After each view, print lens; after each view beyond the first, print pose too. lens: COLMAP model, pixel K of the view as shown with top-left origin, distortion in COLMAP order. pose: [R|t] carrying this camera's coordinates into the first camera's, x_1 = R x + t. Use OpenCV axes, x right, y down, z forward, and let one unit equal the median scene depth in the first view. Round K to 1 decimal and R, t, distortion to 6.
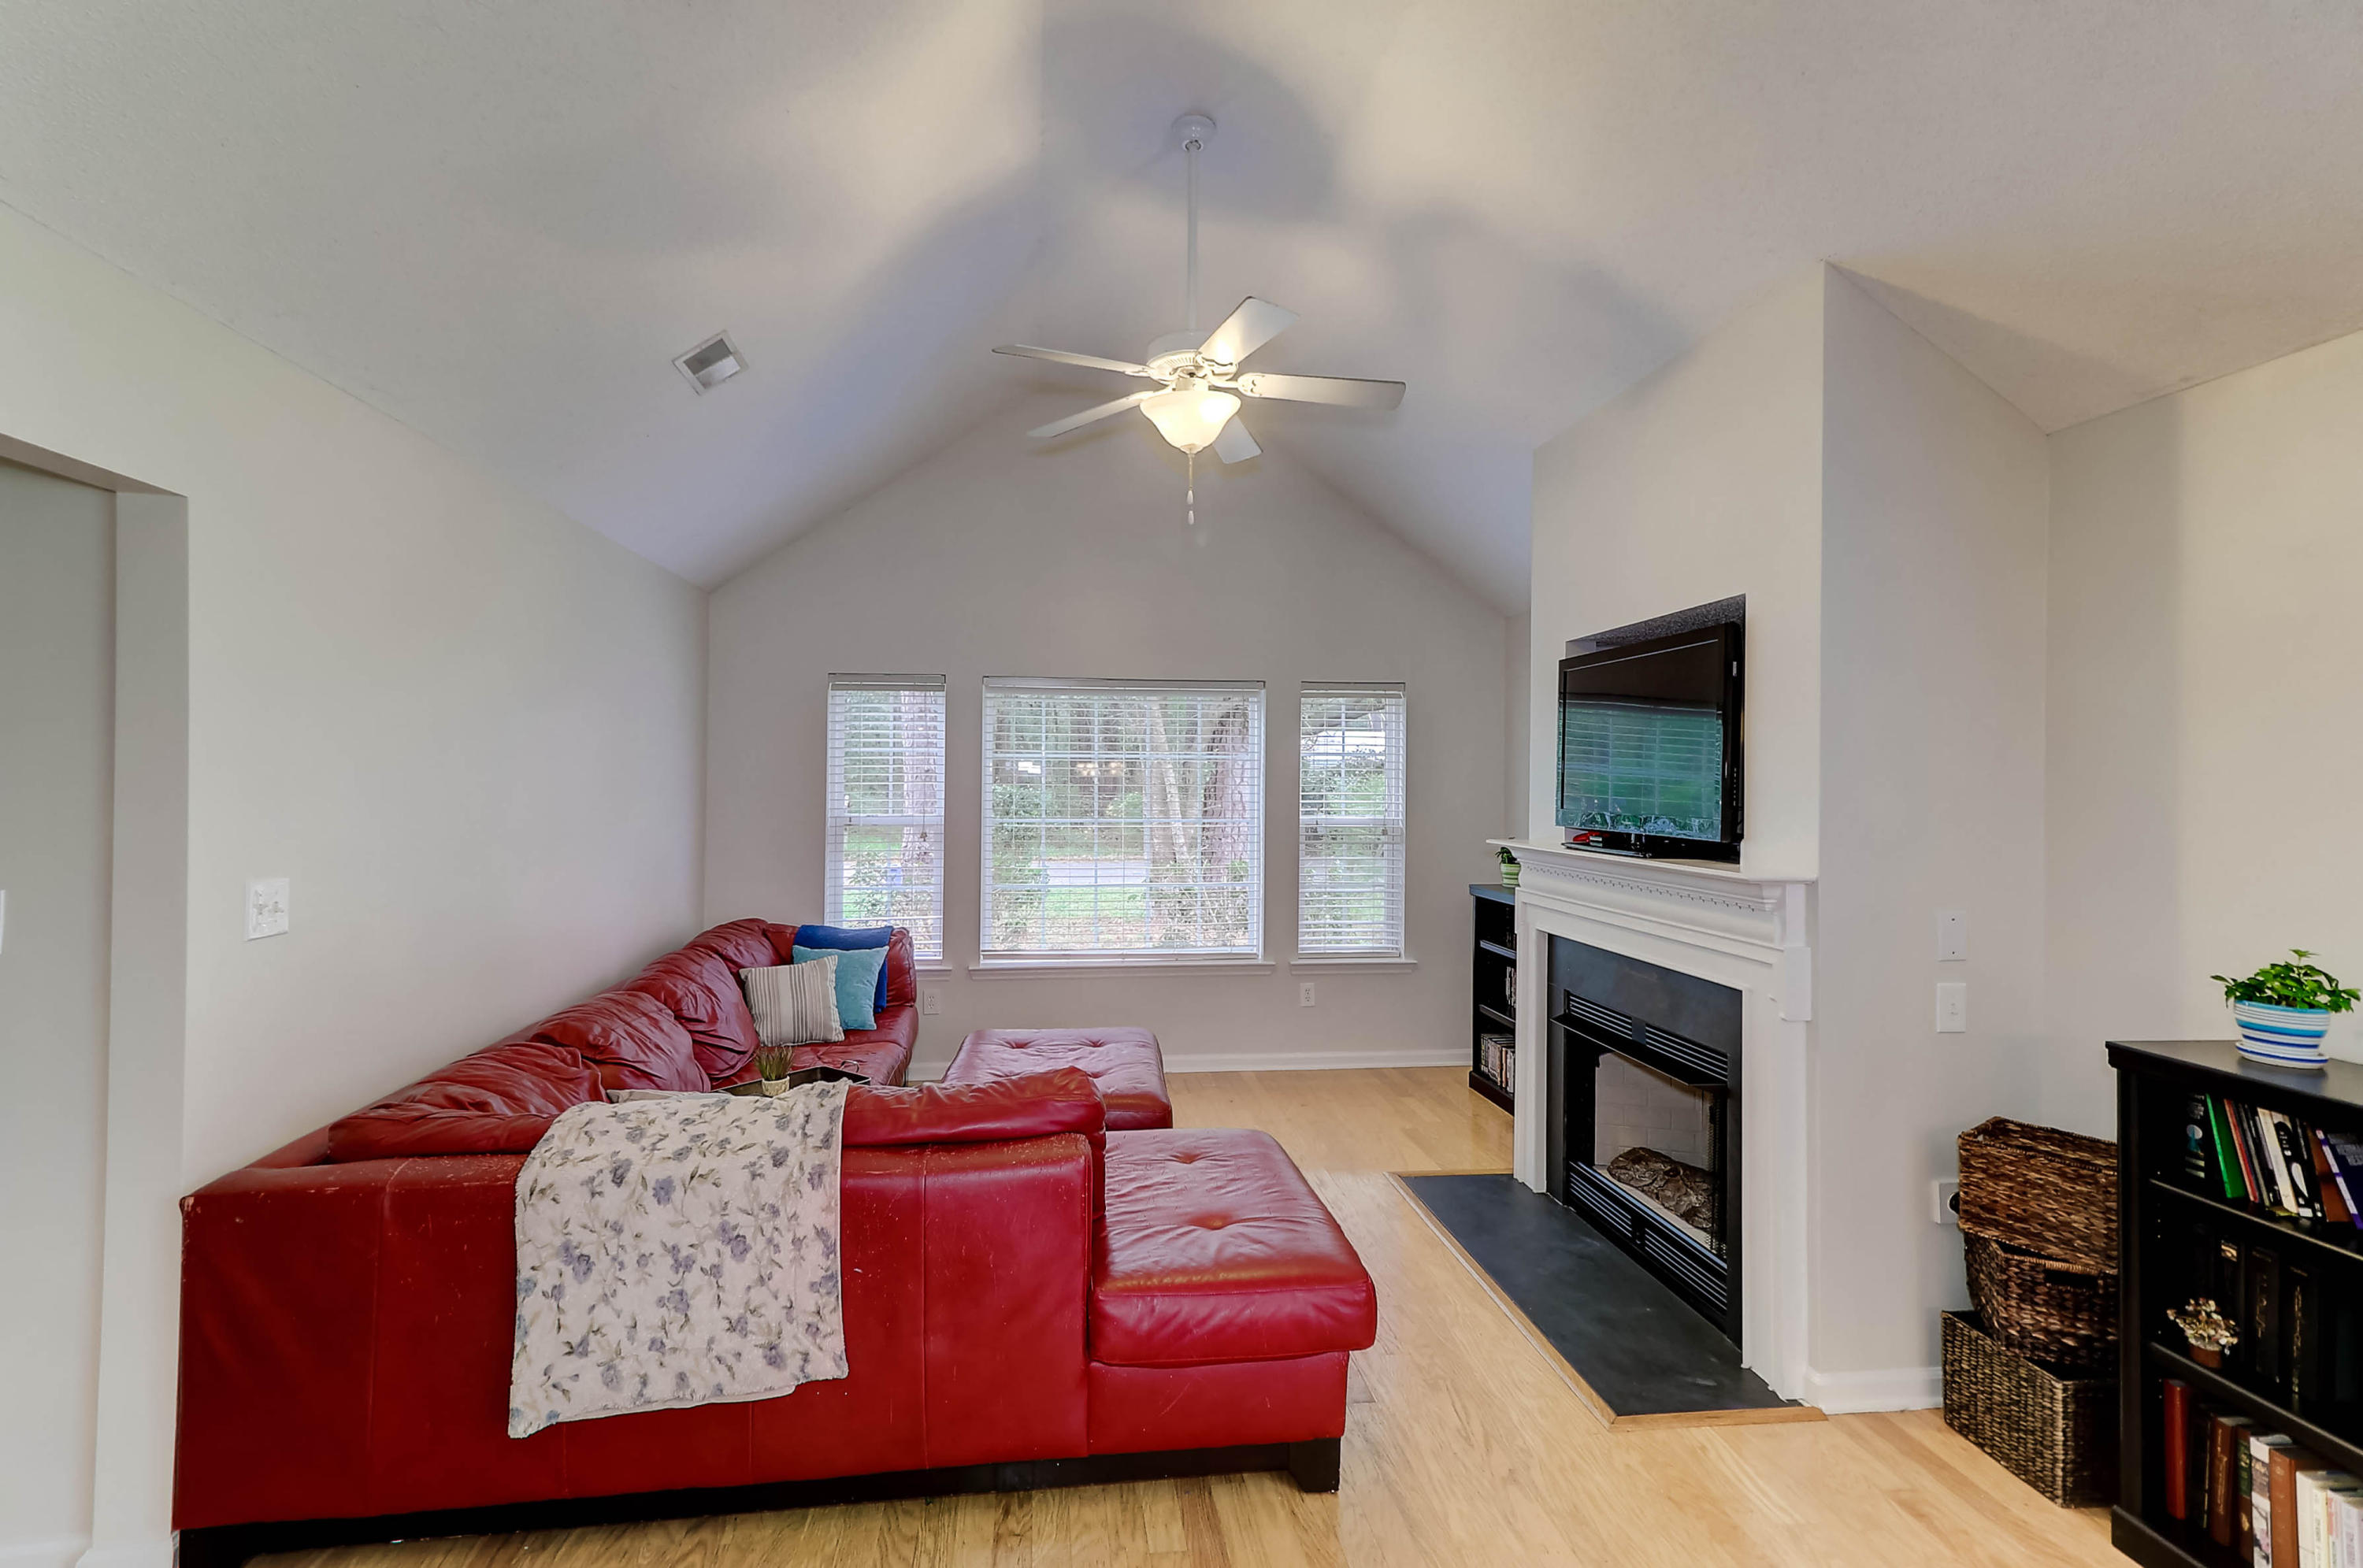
lens RADIAL K [[1071.0, 0, 1171.2], [0, 1071.0, 772.1], [0, 0, 1]] dist [0.026491, 0.000141]
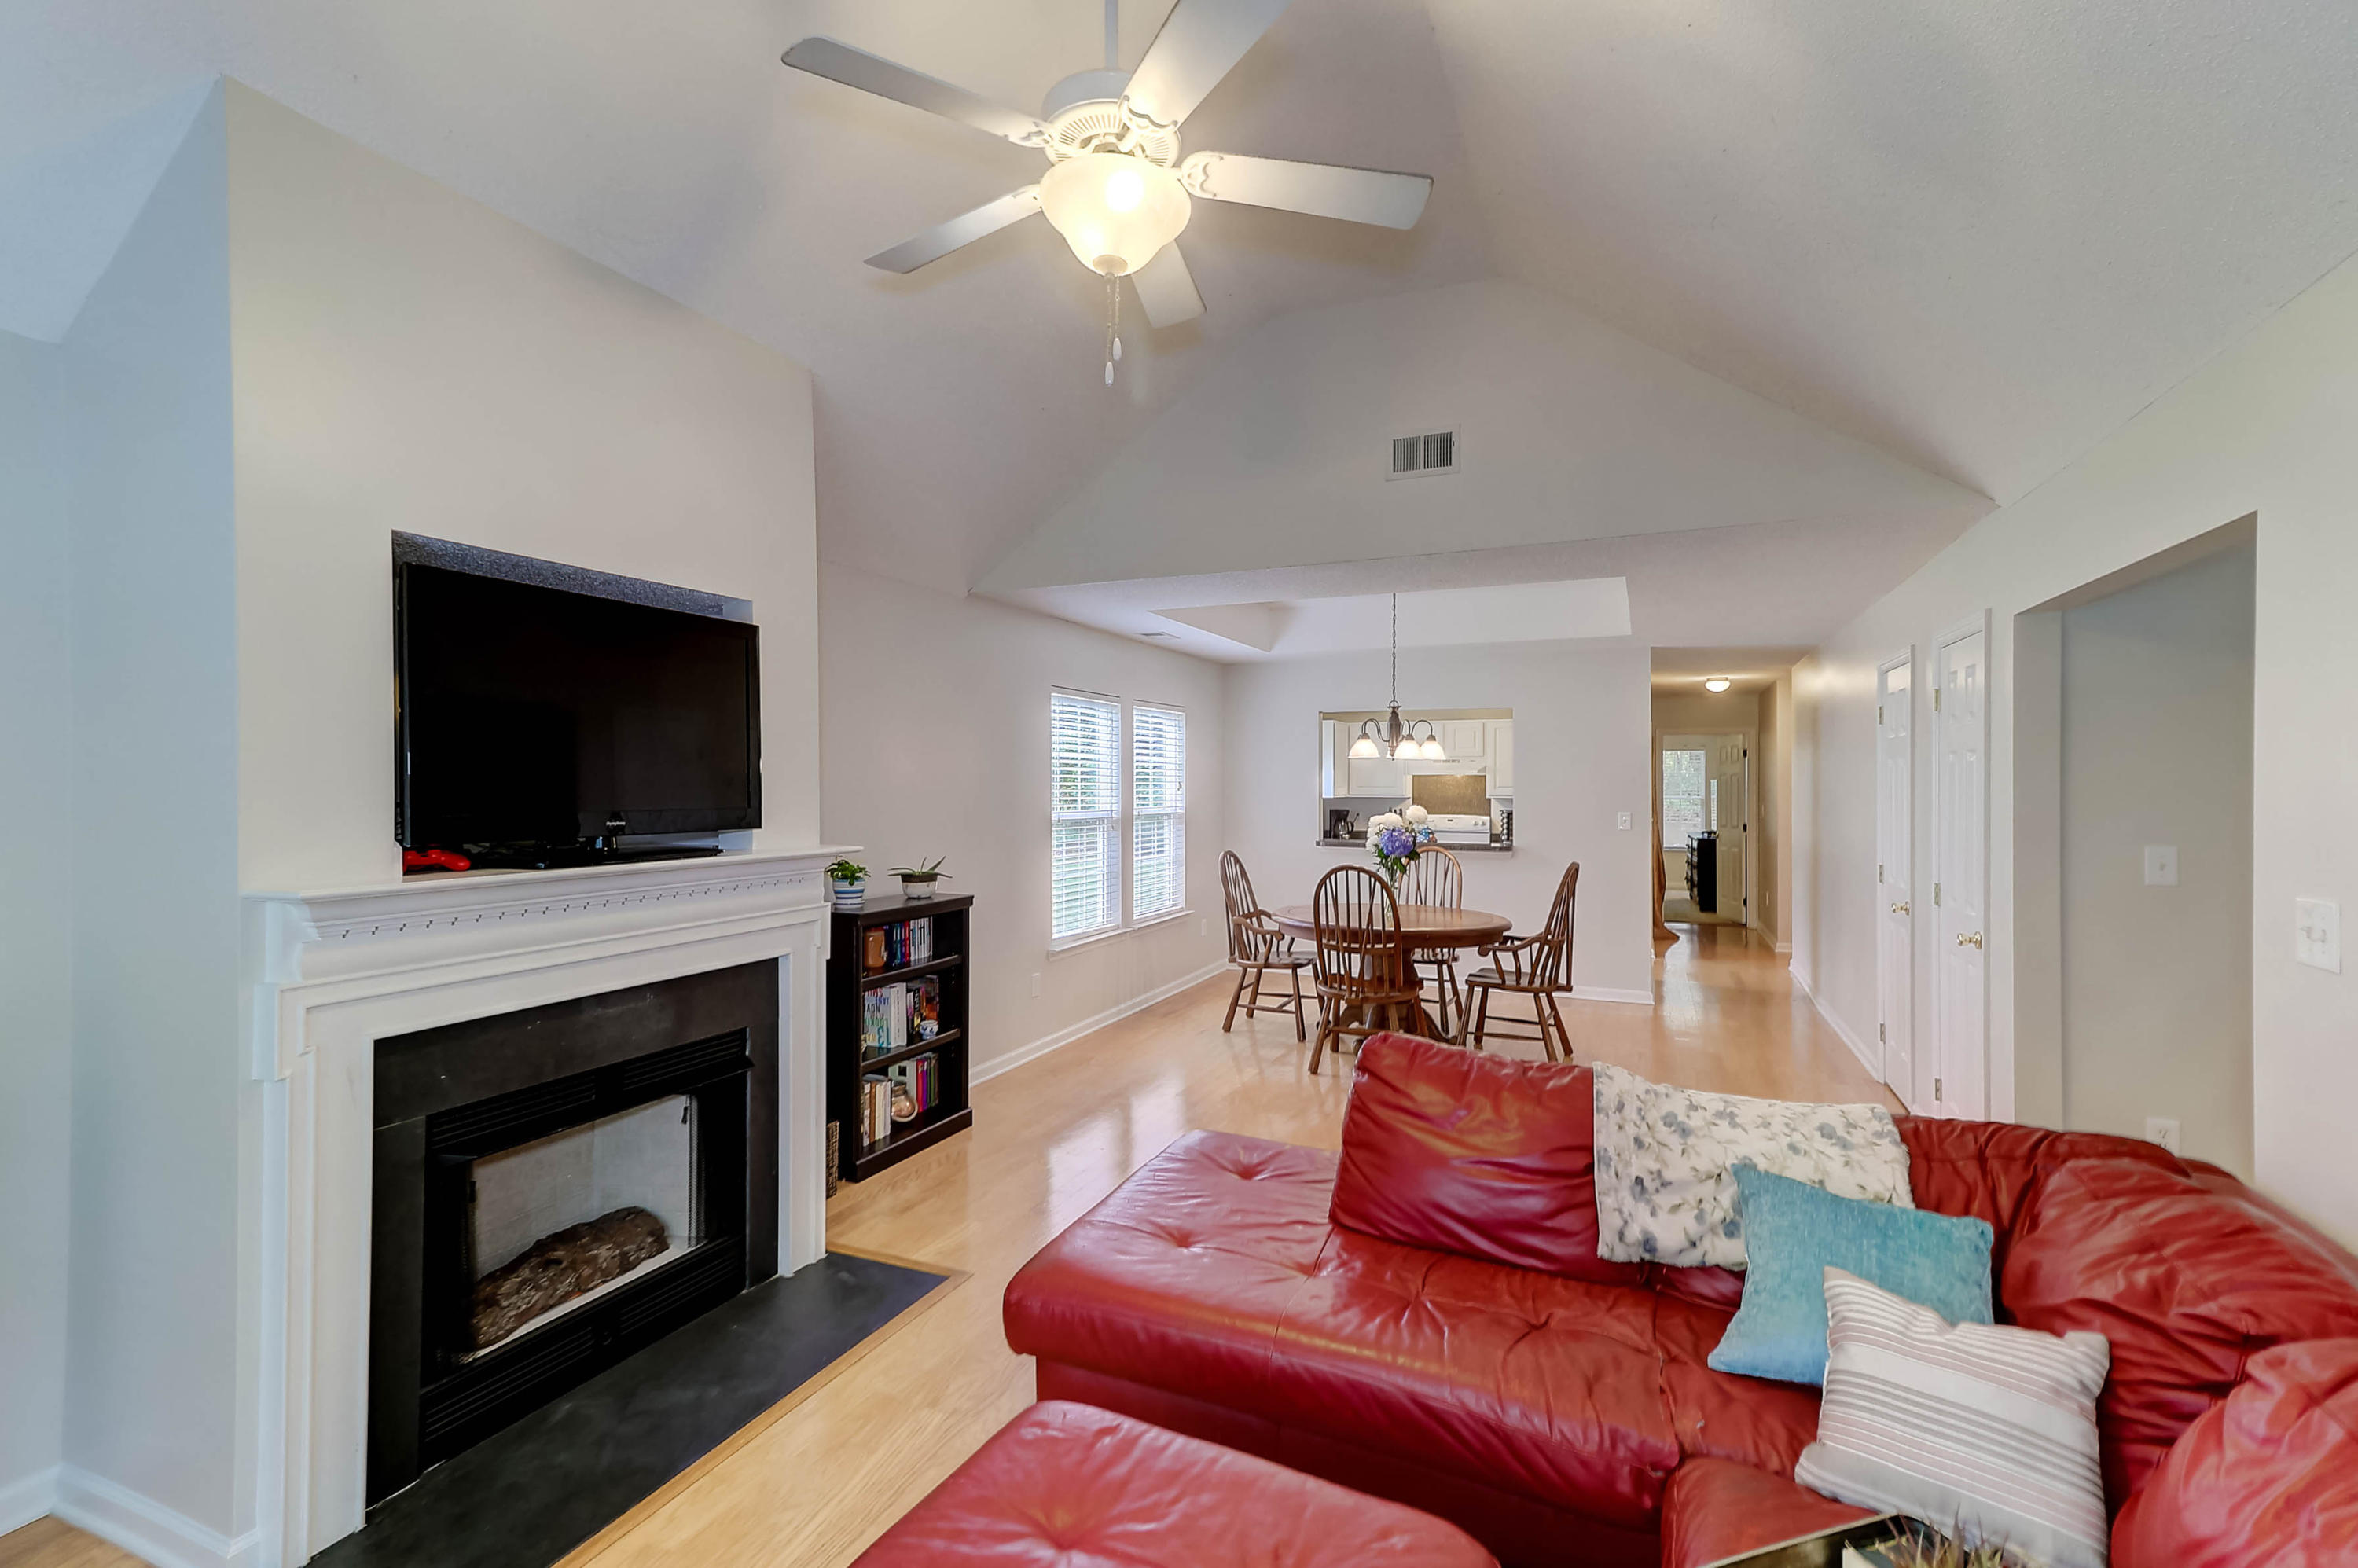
lens RADIAL K [[1068.8, 0, 1146.1], [0, 1068.8, 790.8], [0, 0, 1]] dist [0.026491, 0.000141]
pose [[-0.845431, -0.016108, 0.533842, -0.379092], [-0.013345, 0.999870, 0.009035, 0.011822], [-0.533918, 0.000514, -0.845536, 1.675759]]
